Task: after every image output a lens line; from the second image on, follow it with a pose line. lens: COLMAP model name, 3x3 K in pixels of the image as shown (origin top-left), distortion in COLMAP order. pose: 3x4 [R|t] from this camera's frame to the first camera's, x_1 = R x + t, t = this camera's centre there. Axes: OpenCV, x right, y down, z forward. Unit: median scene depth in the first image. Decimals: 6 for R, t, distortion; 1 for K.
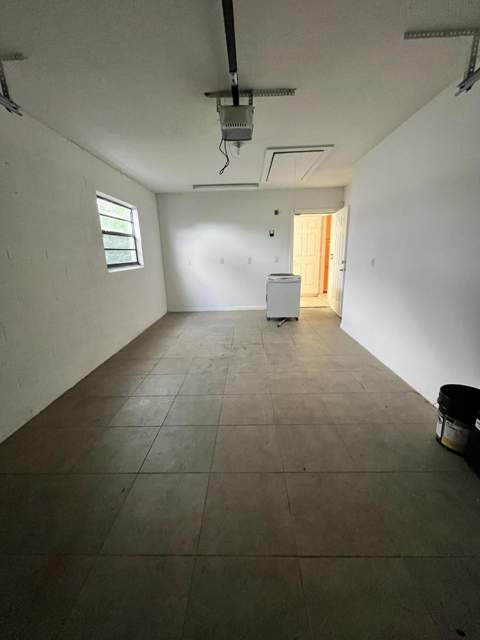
lens RADIAL K [[259.5, 0, 240.3], [0, 259.5, 318.5], [0, 0, 1]] dist [-0.001126, -0.000379]
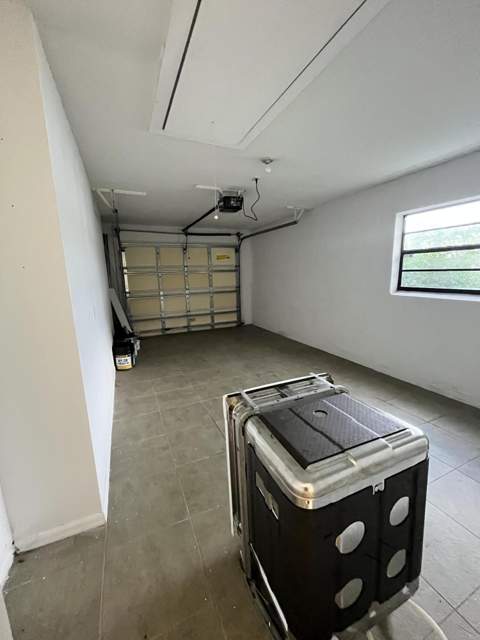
lens RADIAL K [[259.5, 0, 240.3], [0, 259.5, 318.5], [0, 0, 1]] dist [-0.001126, -0.000379]
pose [[-0.898116, 0.118847, -0.423395, 0.491774], [-0.066688, 0.914846, 0.398258, -0.511213], [0.434673, 0.385917, -0.813712, 1.818224]]
